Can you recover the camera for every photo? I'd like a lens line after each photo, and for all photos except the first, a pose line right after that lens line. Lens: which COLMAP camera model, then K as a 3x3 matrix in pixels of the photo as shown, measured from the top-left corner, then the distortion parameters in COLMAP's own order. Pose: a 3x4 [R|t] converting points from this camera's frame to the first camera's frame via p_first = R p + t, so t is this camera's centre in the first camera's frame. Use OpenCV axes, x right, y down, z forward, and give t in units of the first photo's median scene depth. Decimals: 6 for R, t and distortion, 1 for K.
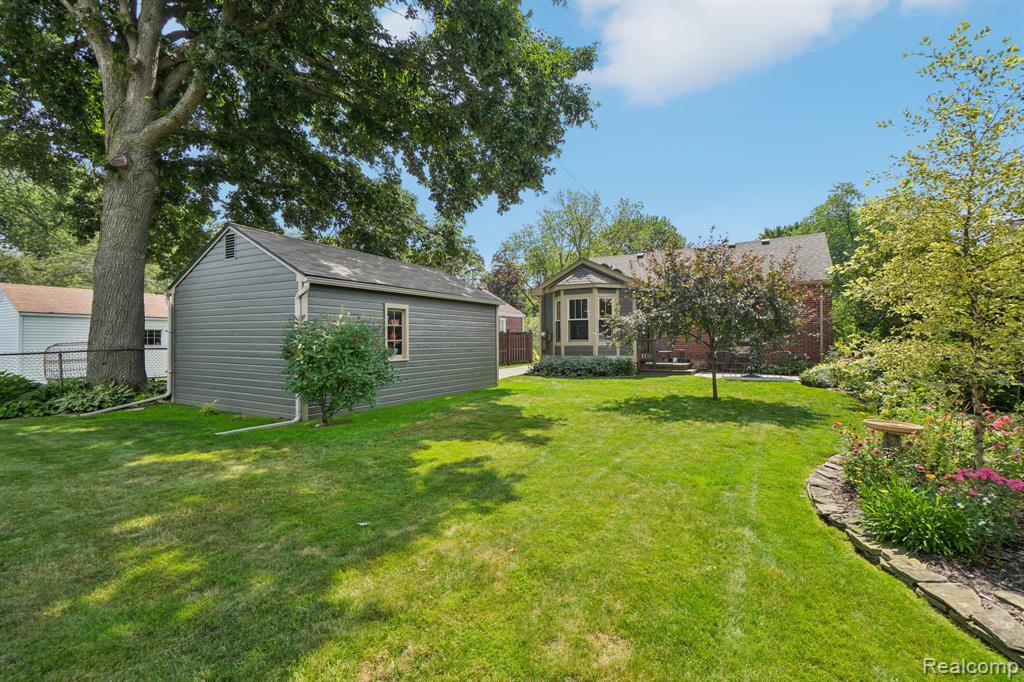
lens RADIAL K [[447.0, 0, 512.0], [0, 447.0, 341.0], [0, 0, 1]] dist [0.000126, 0.000000]
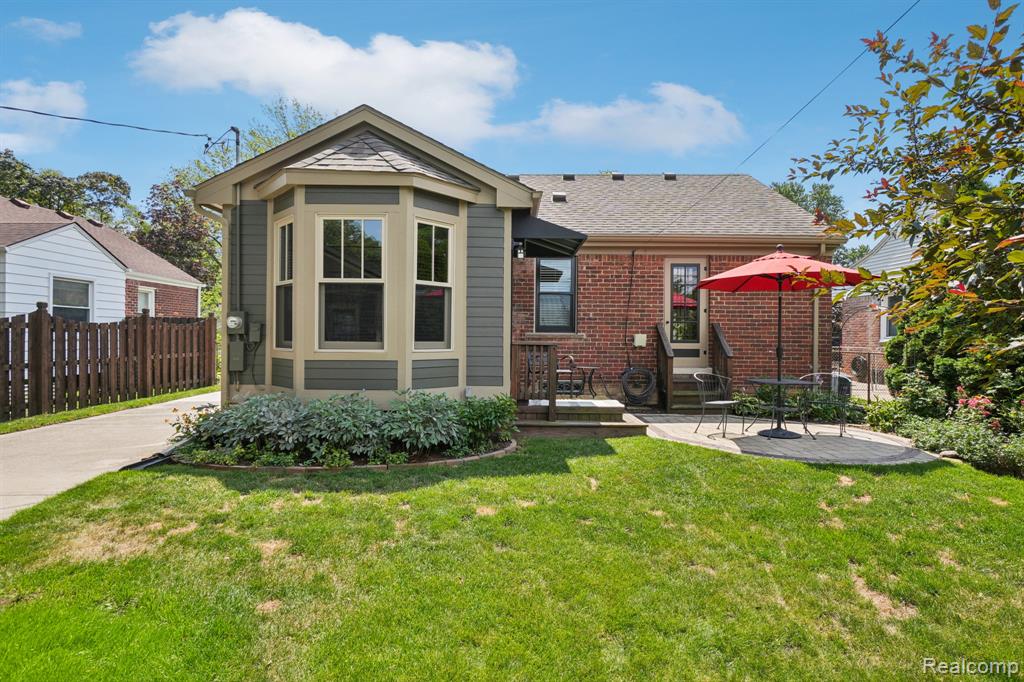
lens RADIAL K [[525.8, 0, 512.0], [0, 525.8, 341.0], [0, 0, 1]] dist [0.000964, 0.000202]
pose [[0.861233, 0.013031, 0.508043, 0.052233], [-0.017619, 0.999836, 0.004222, -0.007021], [-0.507905, -0.012587, 0.861321, 0.592050]]
